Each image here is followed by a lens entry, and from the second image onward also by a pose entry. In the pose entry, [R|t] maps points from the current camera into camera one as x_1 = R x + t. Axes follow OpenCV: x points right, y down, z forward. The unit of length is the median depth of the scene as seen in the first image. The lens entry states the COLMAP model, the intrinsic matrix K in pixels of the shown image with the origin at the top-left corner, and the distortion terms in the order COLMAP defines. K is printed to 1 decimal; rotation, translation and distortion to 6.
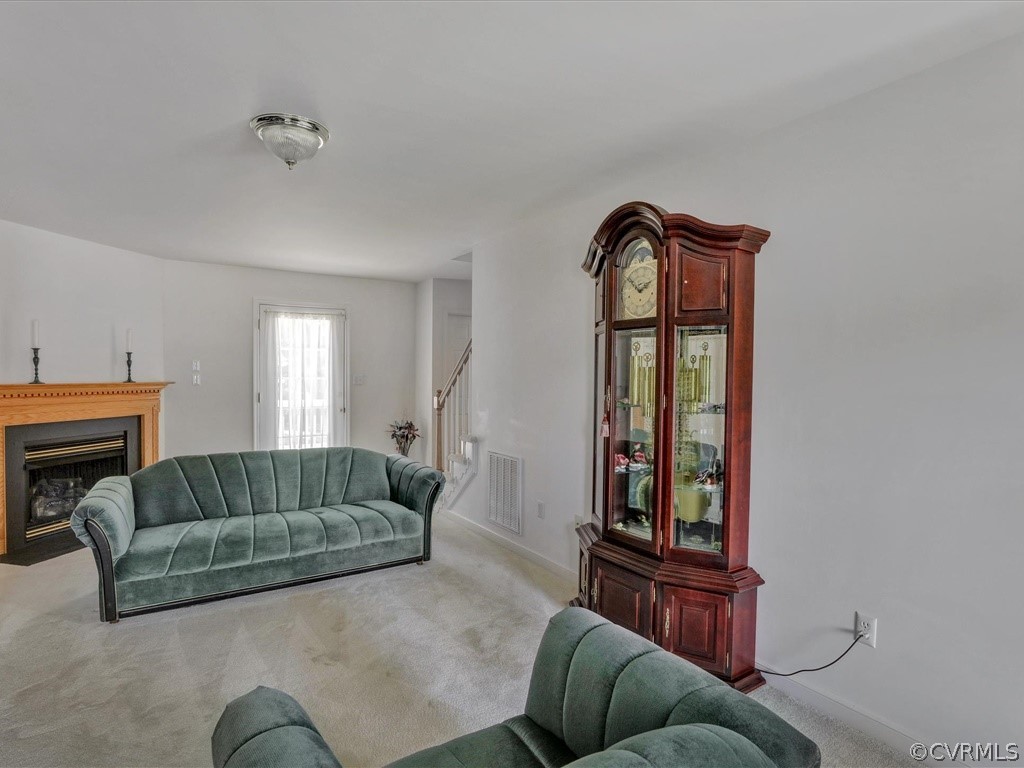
lens RADIAL K [[550.0, 0, 510.2], [0, 550.0, 382.7], [0, 0, 1]] dist [-0.017100, 0.005950]
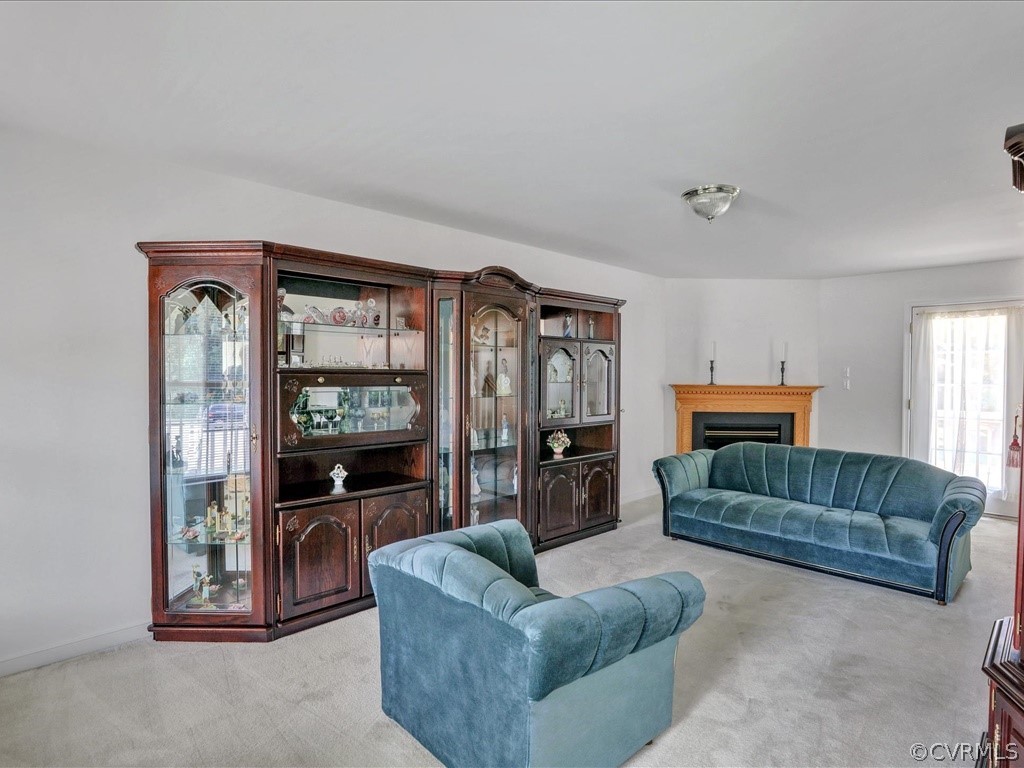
lens RADIAL K [[550.0, 0, 508.3], [0, 550.0, 385.1], [0, 0, 1]] dist [-0.017100, 0.005950]
pose [[0.204032, 0.015133, -0.978847, 0.476747], [-0.021868, 0.999701, 0.010898, -0.001806], [0.978720, 0.019182, 0.204302, 0.152405]]
